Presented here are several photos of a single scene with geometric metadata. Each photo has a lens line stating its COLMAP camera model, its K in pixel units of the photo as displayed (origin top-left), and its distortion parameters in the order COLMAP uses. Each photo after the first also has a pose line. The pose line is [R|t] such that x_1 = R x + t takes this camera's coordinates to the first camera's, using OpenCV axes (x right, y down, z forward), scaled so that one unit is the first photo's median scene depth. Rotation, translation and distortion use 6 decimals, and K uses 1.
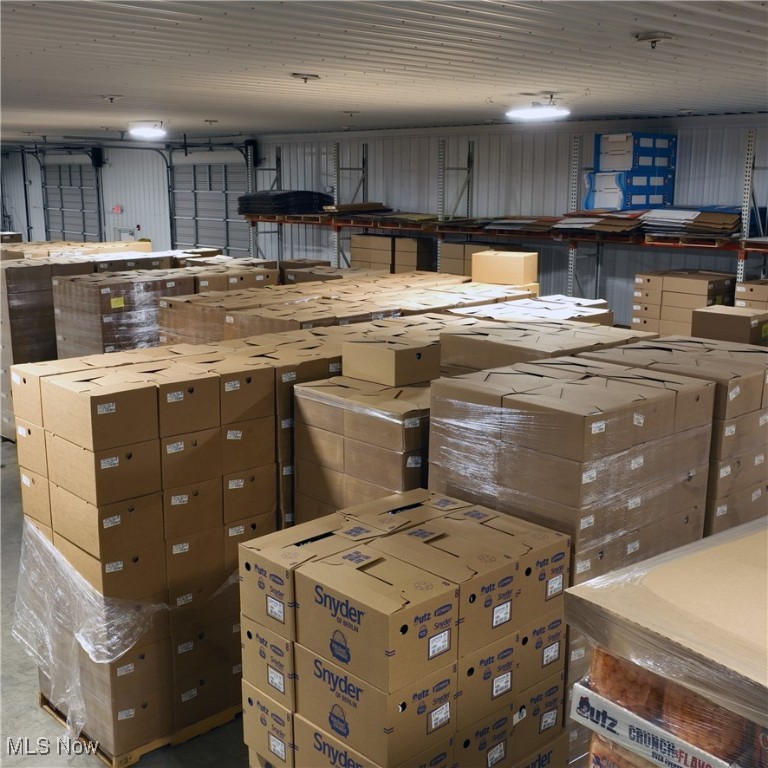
lens RADIAL K [[960.5, 0, 390.7], [0, 960.5, 377.4], [0, 0, 1]] dist [0.004618, 0.000000]
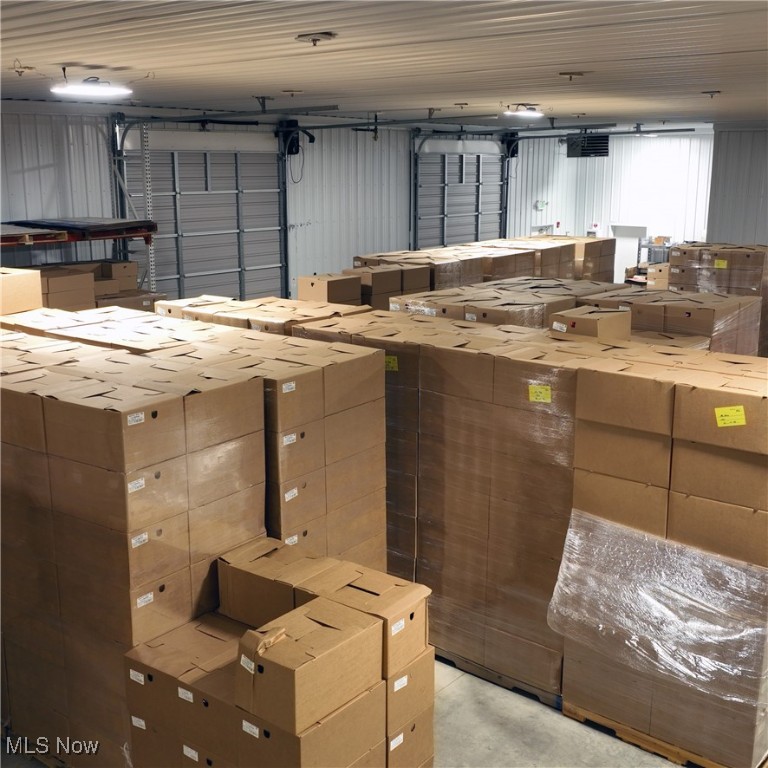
lens RADIAL K [[960.5, 0, 384.1], [0, 960.5, 384.0], [0, 0, 1]] dist [0.004618, 0.000000]
pose [[-0.152941, -0.233346, 0.960291, -2.379771], [0.204837, 0.943134, 0.261801, -0.600621], [-0.966773, 0.236743, -0.096446, 2.690565]]
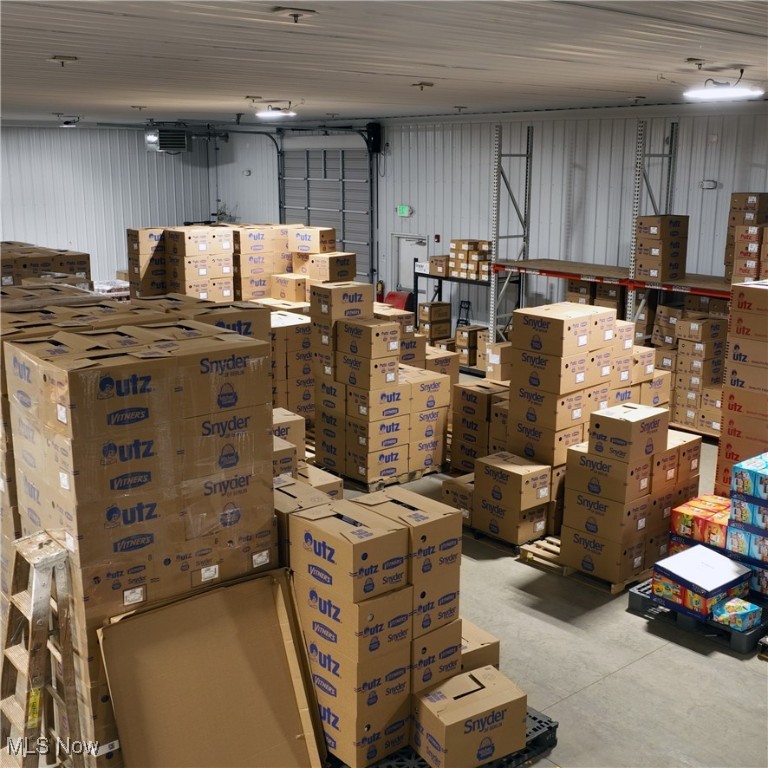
lens RADIAL K [[960.5, 0, 384.8], [0, 960.5, 383.4], [0, 0, 1]] dist [0.004618, 0.000000]
pose [[0.998232, 0.017304, -0.056868, -0.205134], [-0.016193, 0.999670, 0.019934, -0.045363], [0.057194, -0.018978, 0.998183, 0.210307]]
